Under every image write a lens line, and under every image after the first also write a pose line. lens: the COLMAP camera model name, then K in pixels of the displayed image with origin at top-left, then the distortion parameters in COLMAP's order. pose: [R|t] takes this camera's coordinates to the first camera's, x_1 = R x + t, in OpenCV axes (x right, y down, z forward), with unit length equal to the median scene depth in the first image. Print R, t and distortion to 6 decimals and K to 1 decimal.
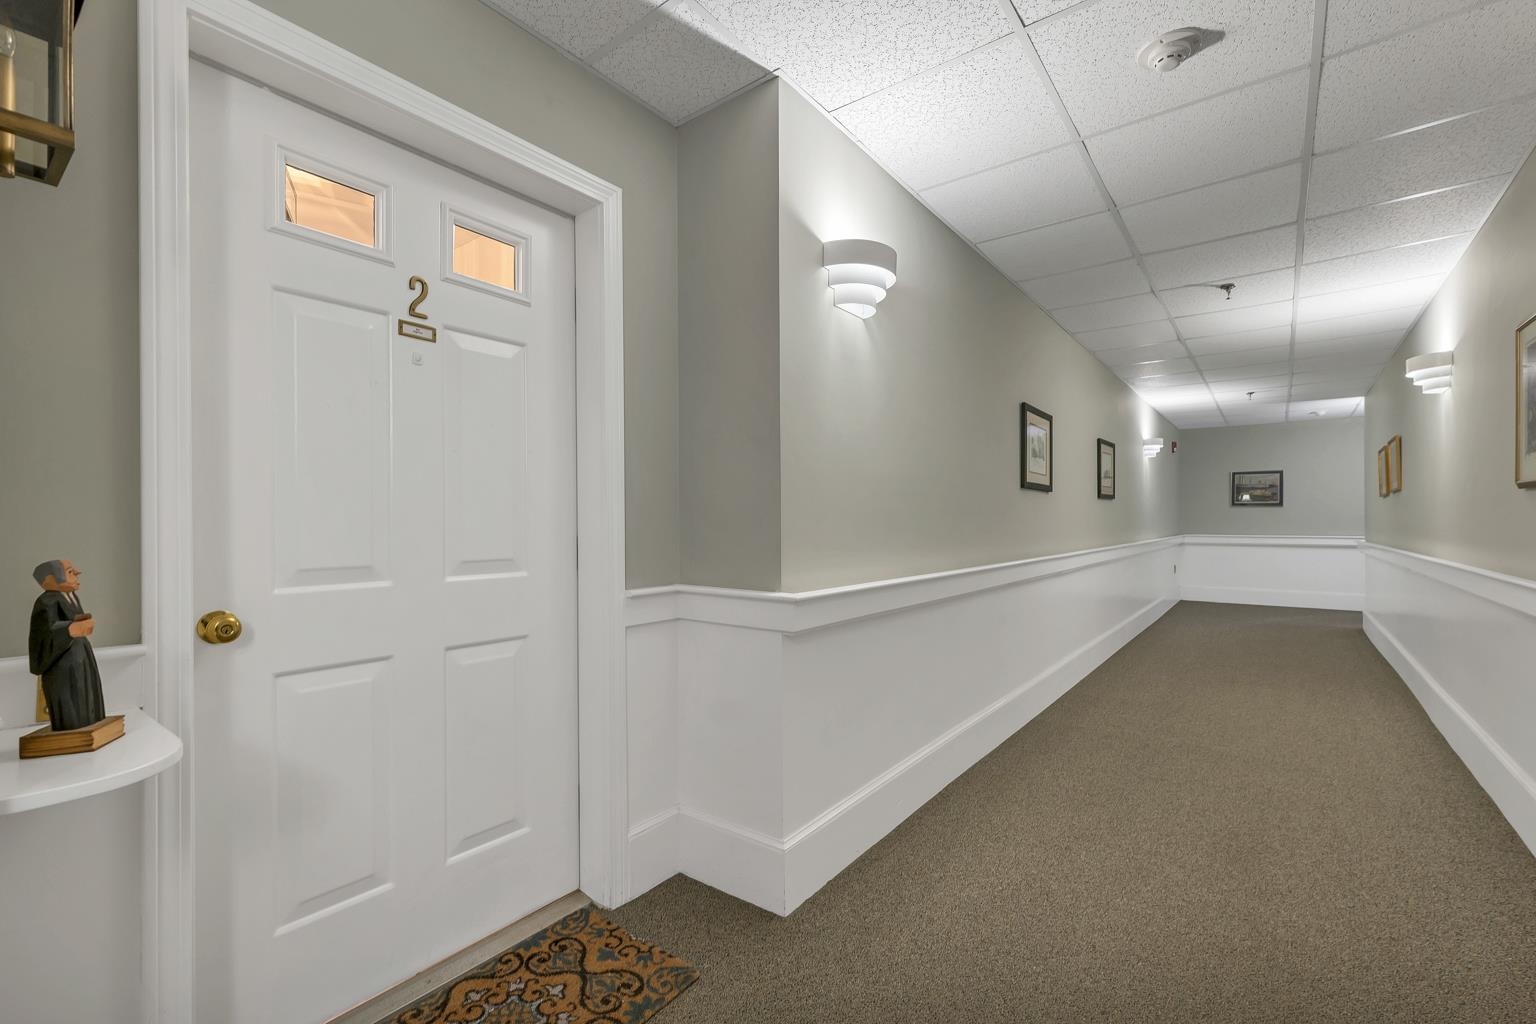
lens RADIAL K [[636.7, 0, 762.7], [0, 636.7, 528.5], [0, 0, 1]] dist [0.001922, 0.000223]
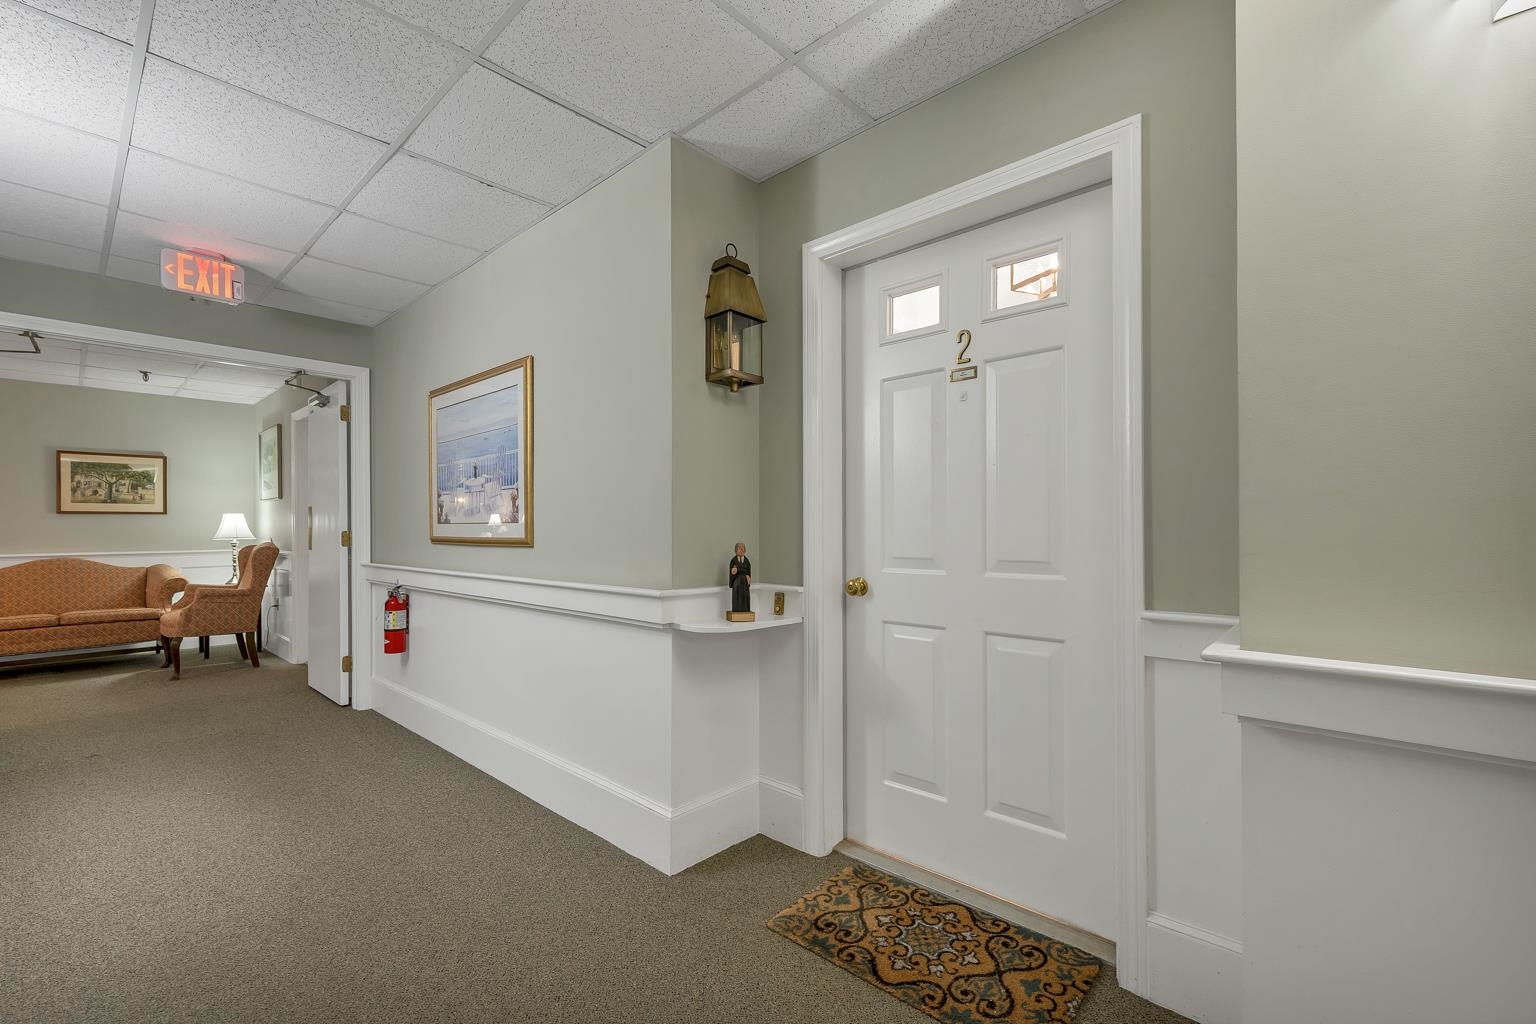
lens RADIAL K [[636.7, 0, 762.7], [0, 636.7, 528.5], [0, 0, 1]] dist [0.001922, 0.000223]
pose [[-0.057938, 0.010049, -0.998270, 0.722962], [0.001702, 0.999949, 0.009967, -0.018408], [0.998319, -0.001122, -0.057952, 0.666140]]
